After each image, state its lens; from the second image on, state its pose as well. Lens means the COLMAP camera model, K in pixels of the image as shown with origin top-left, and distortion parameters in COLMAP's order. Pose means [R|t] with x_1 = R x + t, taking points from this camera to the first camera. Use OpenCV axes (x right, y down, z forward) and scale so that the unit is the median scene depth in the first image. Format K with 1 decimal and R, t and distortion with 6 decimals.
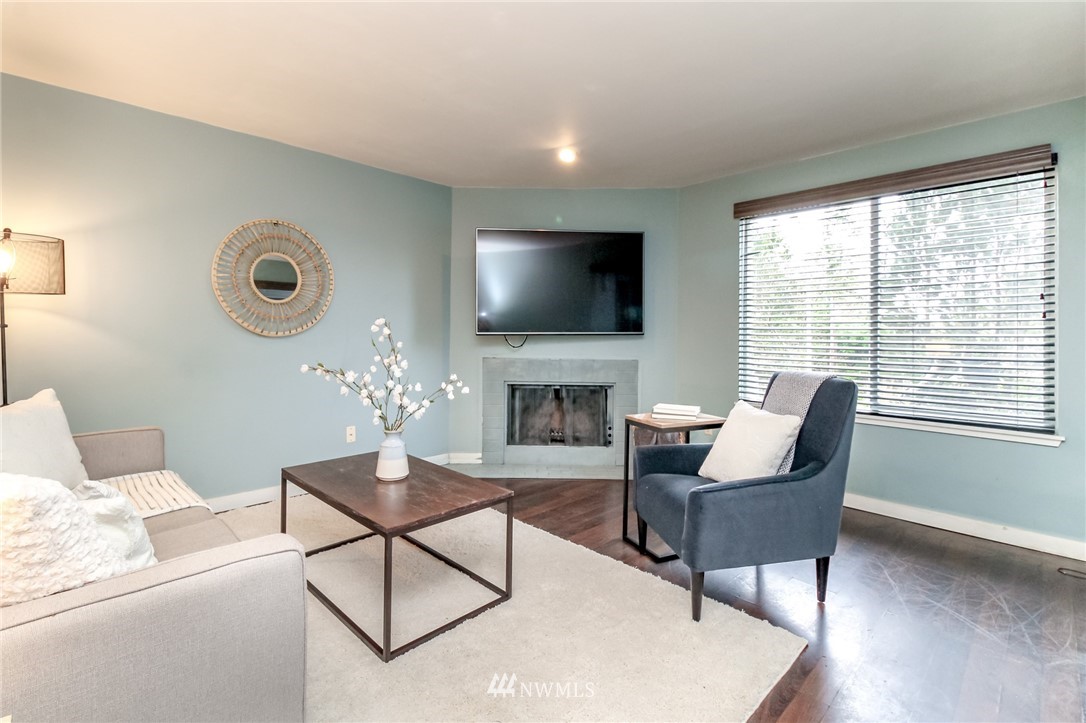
lens RADIAL K [[505.9, 0, 537.7], [0, 505.9, 336.0], [0, 0, 1]] dist [0.002175, -0.007155]
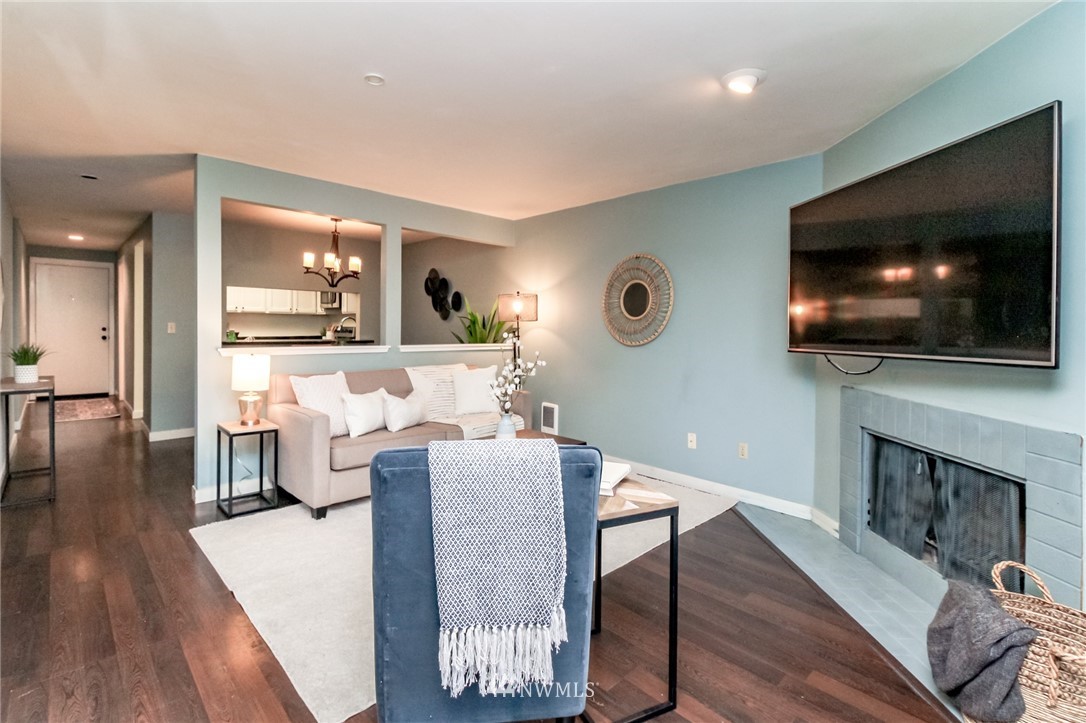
lens RADIAL K [[505.9, 0, 537.7], [0, 505.9, 336.0], [0, 0, 1]] dist [0.002175, -0.007155]
pose [[-0.034174, 0.006699, -0.999393, 0.652075], [-0.018708, 0.999798, 0.007342, -0.023634], [0.999241, 0.018948, -0.034042, 0.672859]]
